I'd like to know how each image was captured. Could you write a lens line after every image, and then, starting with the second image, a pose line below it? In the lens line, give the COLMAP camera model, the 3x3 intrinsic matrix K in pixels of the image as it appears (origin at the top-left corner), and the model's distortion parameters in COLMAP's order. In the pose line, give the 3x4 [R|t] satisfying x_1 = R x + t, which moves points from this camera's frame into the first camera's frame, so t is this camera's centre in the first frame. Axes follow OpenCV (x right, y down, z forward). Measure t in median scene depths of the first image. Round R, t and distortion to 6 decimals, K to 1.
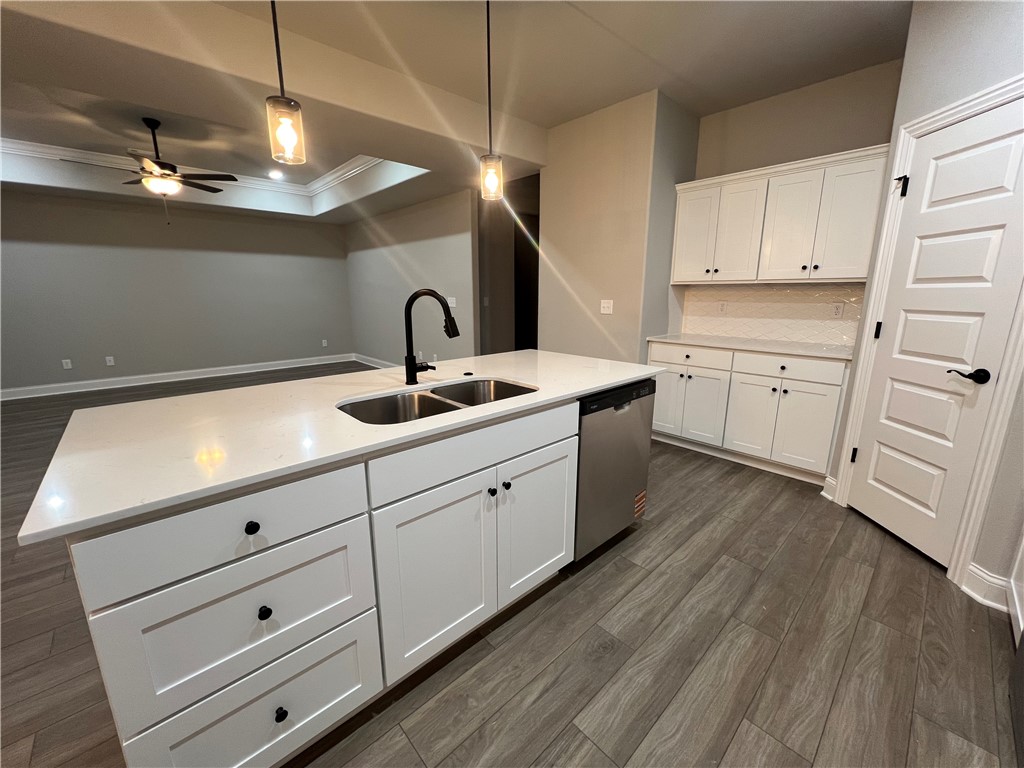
lens RADIAL K [[409.9, 0, 511.9], [0, 409.9, 383.6], [0, 0, 1]] dist [-0.004541, 0.001726]
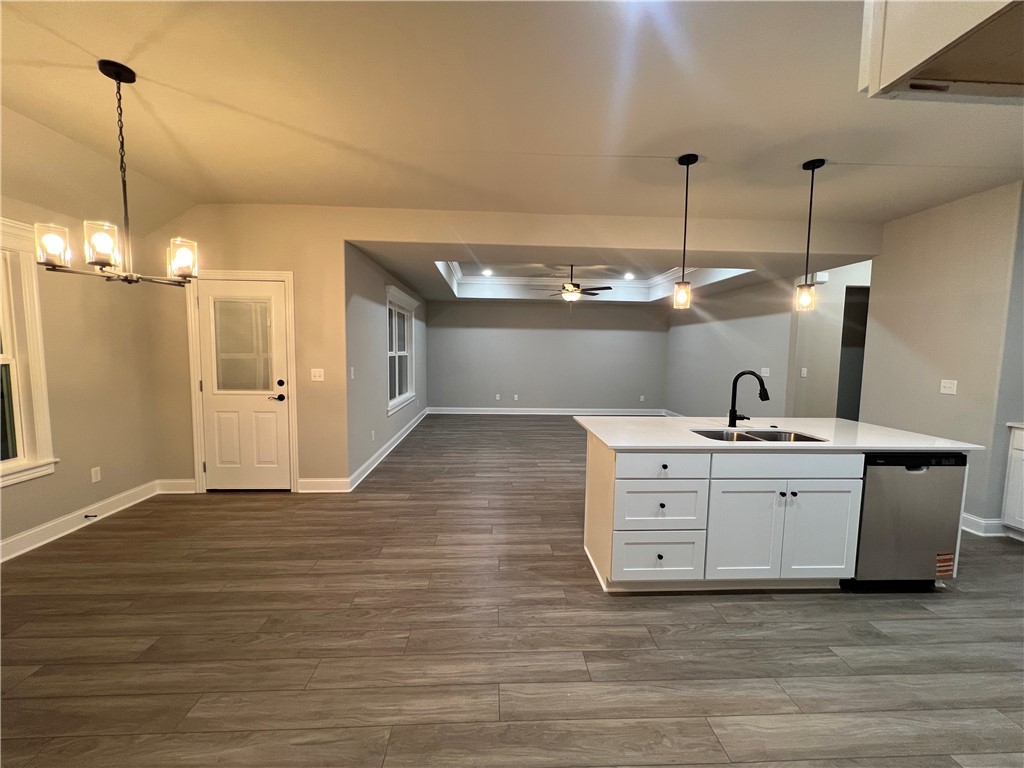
lens RADIAL K [[409.9, 0, 509.9], [0, 409.9, 382.4], [0, 0, 1]] dist [-0.004541, 0.001726]
pose [[0.764161, 0.063740, -0.641868, 0.090216], [-0.157190, 0.983507, -0.089472, 0.089190], [0.625579, 0.169266, 0.761578, -0.656165]]
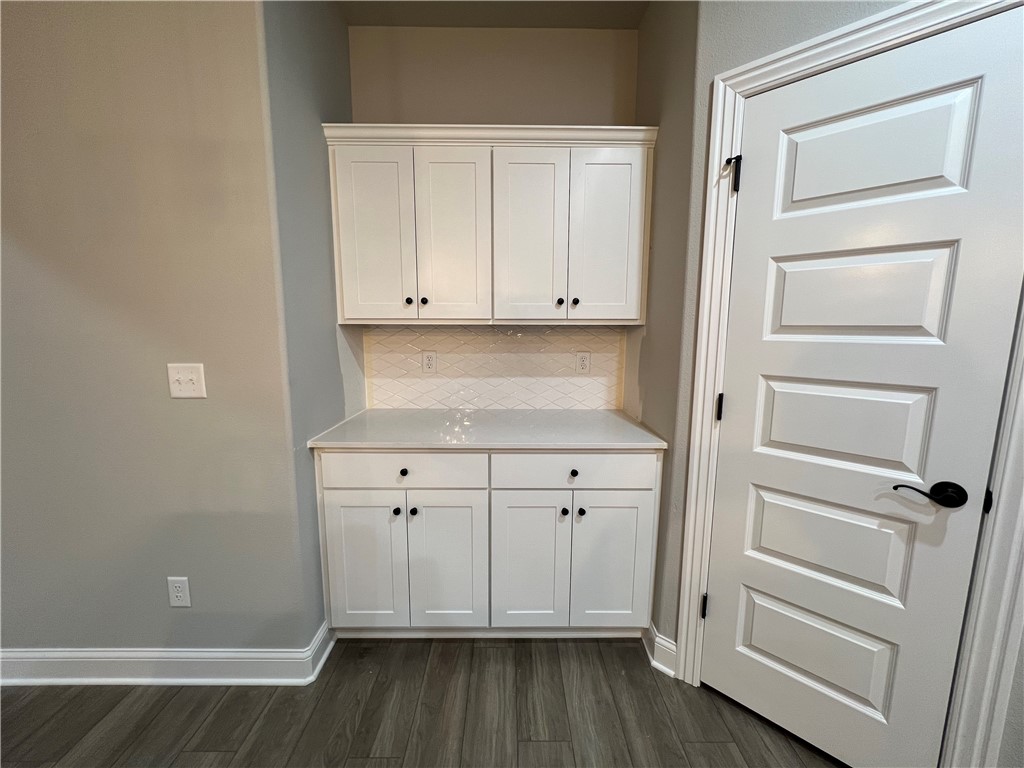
lens RADIAL K [[409.9, 0, 510.5], [0, 409.9, 382.7], [0, 0, 1]] dist [-0.004541, 0.001726]
pose [[0.675503, -0.101668, 0.730315, 0.248579], [0.157236, 0.987529, -0.007960, -0.215404], [-0.720397, 0.120209, 0.683065, 0.823103]]
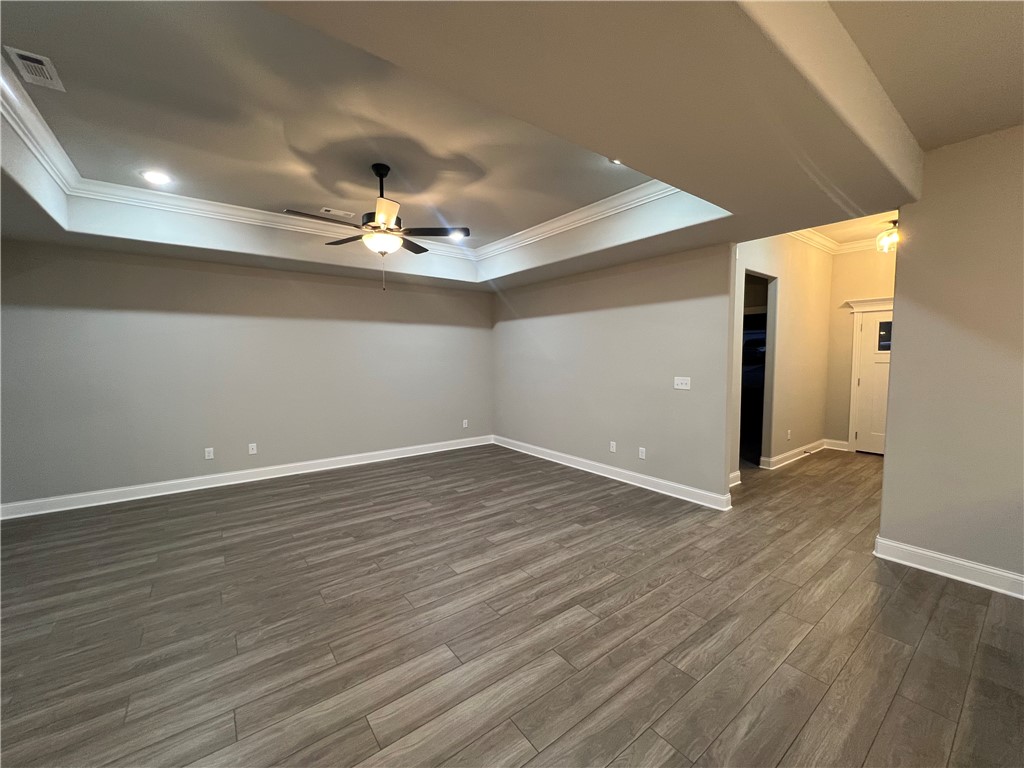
lens RADIAL K [[409.9, 0, 510.6], [0, 409.9, 383.5], [0, 0, 1]] dist [-0.004541, 0.001726]
pose [[0.994867, 0.005111, -0.101062, -0.928372], [-0.020800, 0.987726, -0.154808, -0.172825], [0.099030, 0.156115, 0.982762, 0.507375]]
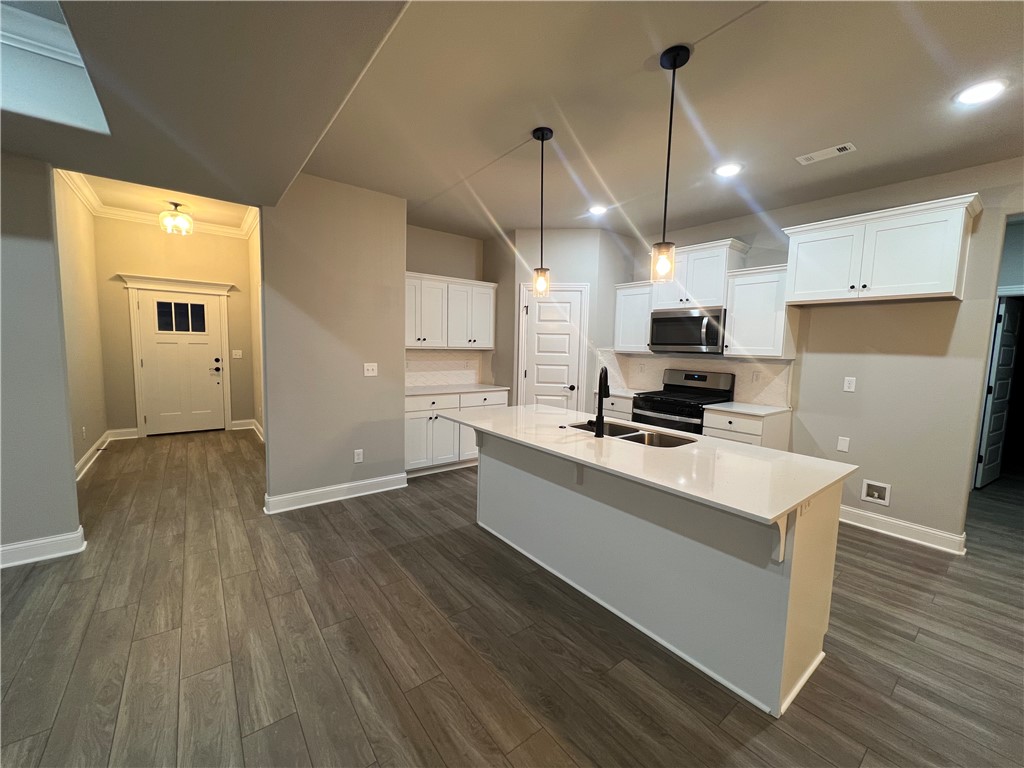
lens RADIAL K [[409.9, 0, 512.2], [0, 409.9, 380.3], [0, 0, 1]] dist [-0.004541, 0.001726]
pose [[0.083542, -0.081395, 0.993175, -1.253250], [0.195451, 0.978638, 0.063763, -0.252220], [-0.977149, 0.188790, 0.097666, 0.888160]]
